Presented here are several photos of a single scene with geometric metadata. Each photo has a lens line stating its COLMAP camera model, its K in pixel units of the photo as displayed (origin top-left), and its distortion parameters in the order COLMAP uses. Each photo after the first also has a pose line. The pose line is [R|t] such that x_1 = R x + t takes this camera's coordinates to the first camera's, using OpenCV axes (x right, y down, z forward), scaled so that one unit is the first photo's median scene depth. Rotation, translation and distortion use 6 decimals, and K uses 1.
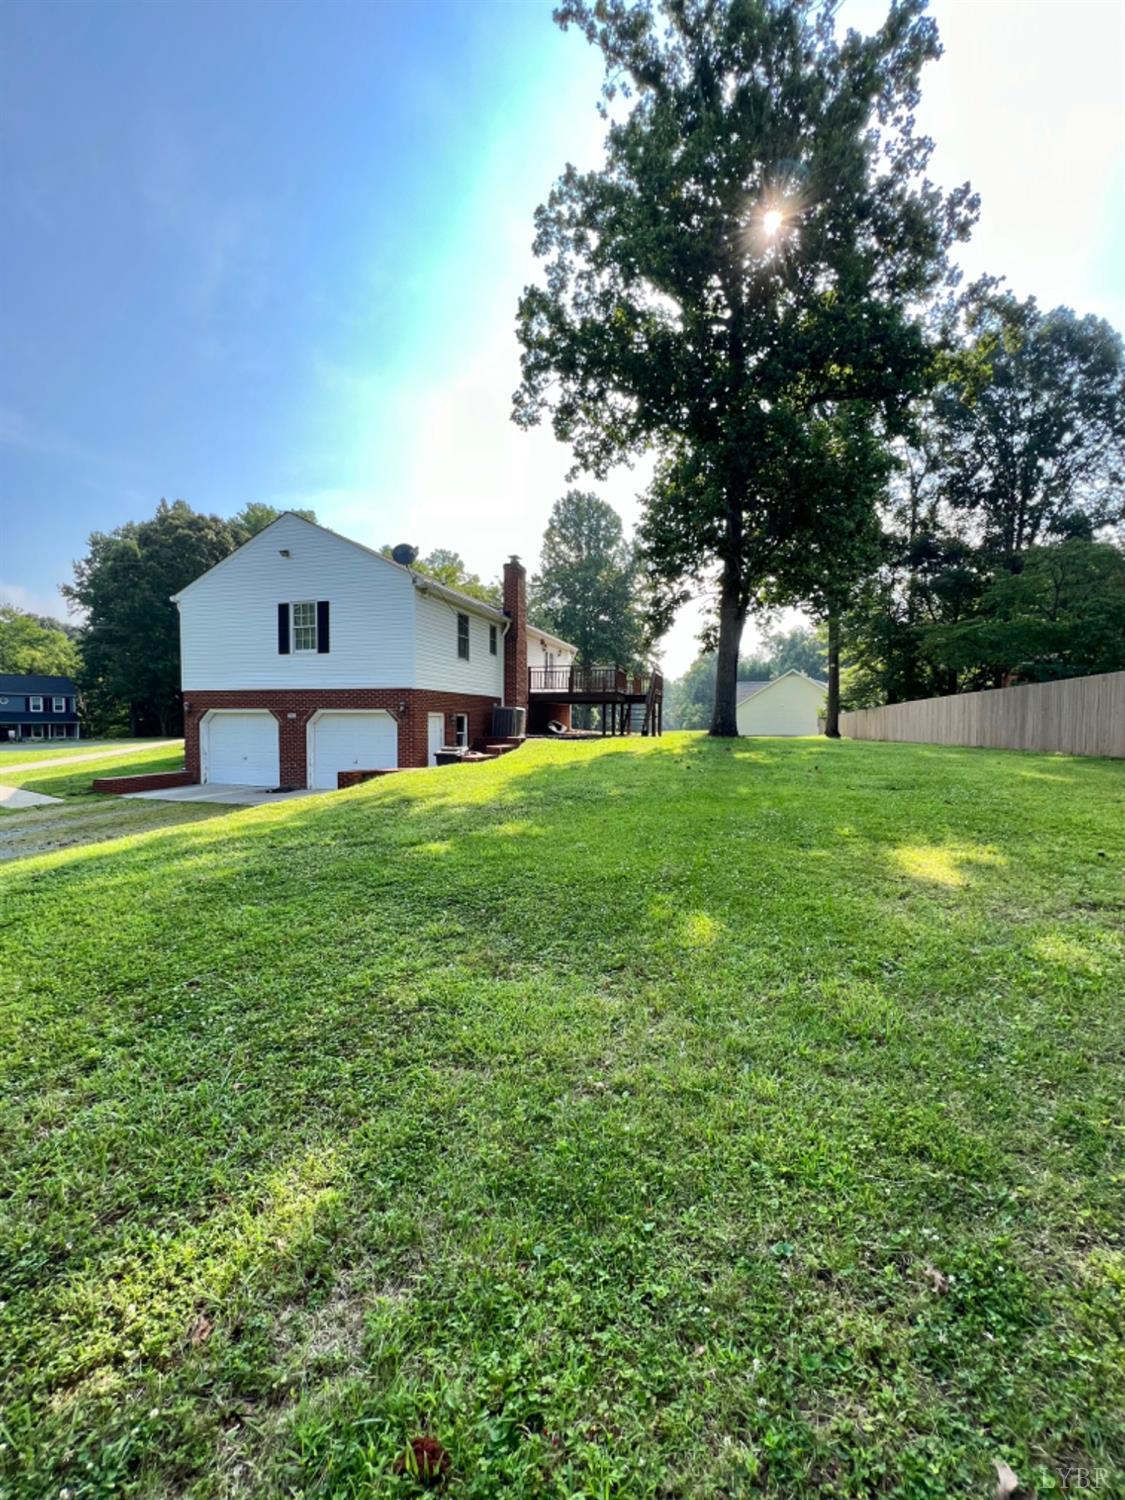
lens RADIAL K [[586.8, 0, 562.5], [0, 586.8, 750.0], [0, 0, 1]] dist [-0.021889, 0.000014]
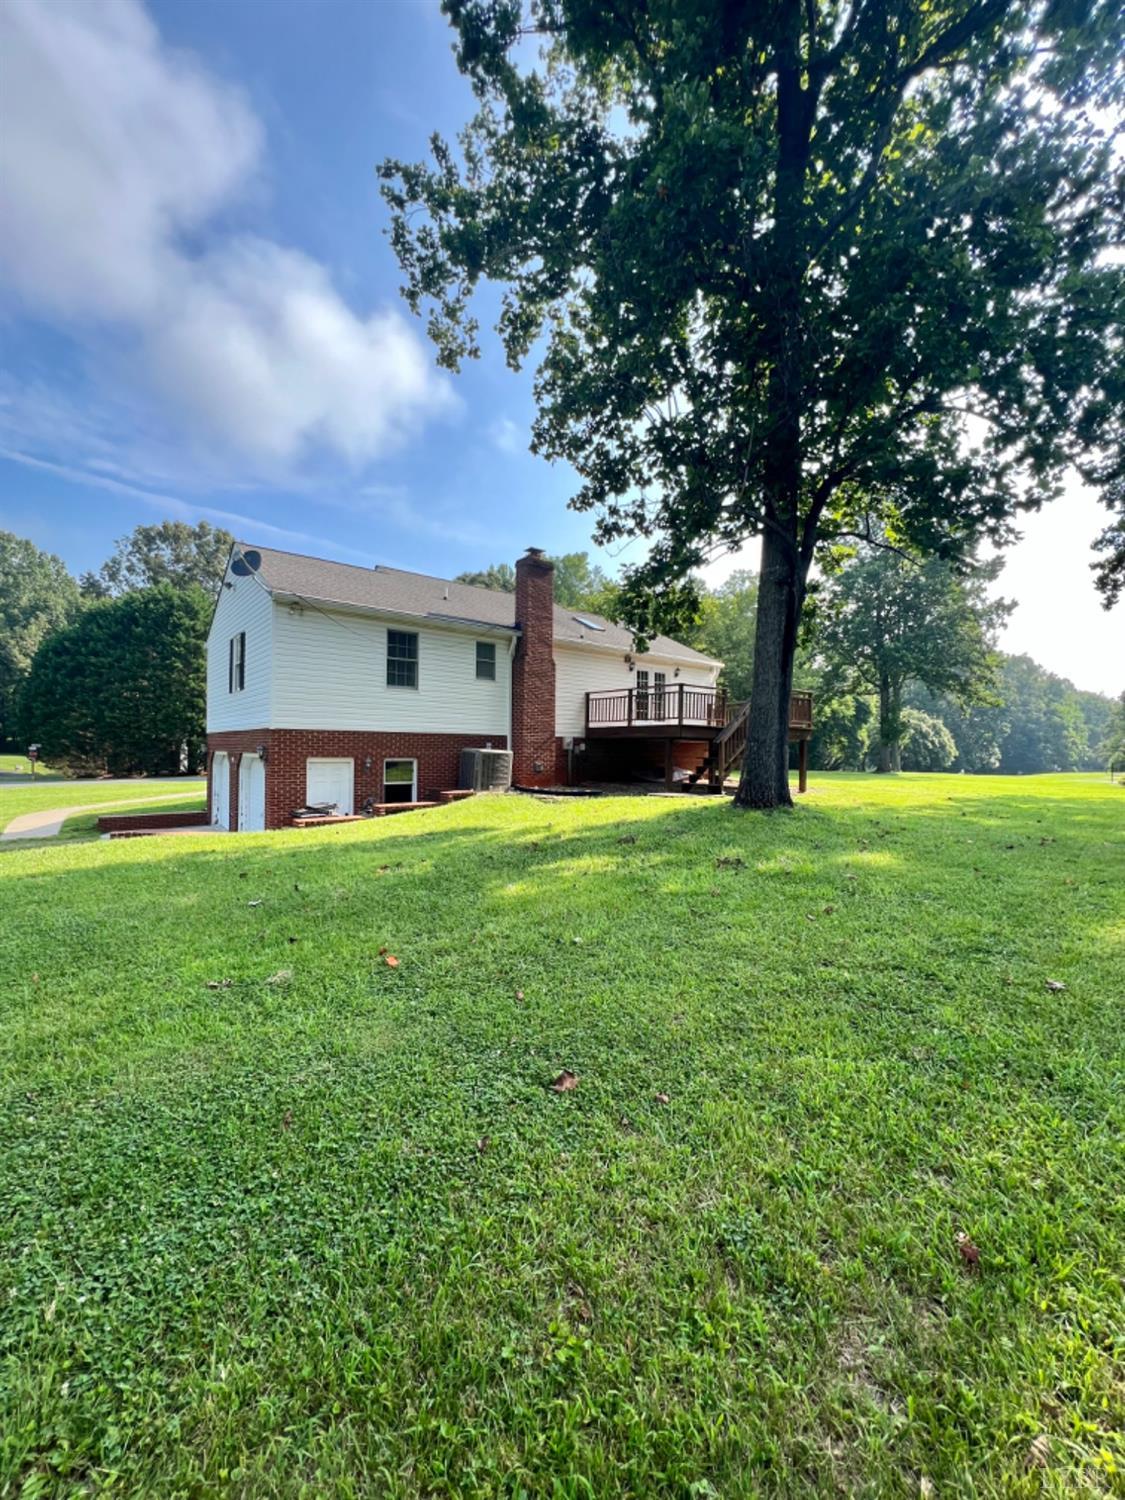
lens RADIAL K [[586.8, 0, 562.5], [0, 586.8, 750.0], [0, 0, 1]] dist [-0.021889, 0.000014]
pose [[0.808392, 0.006055, -0.588613, 0.446064], [-0.037124, 0.998481, -0.040714, -0.048454], [0.587473, 0.054764, 0.807389, 0.489058]]
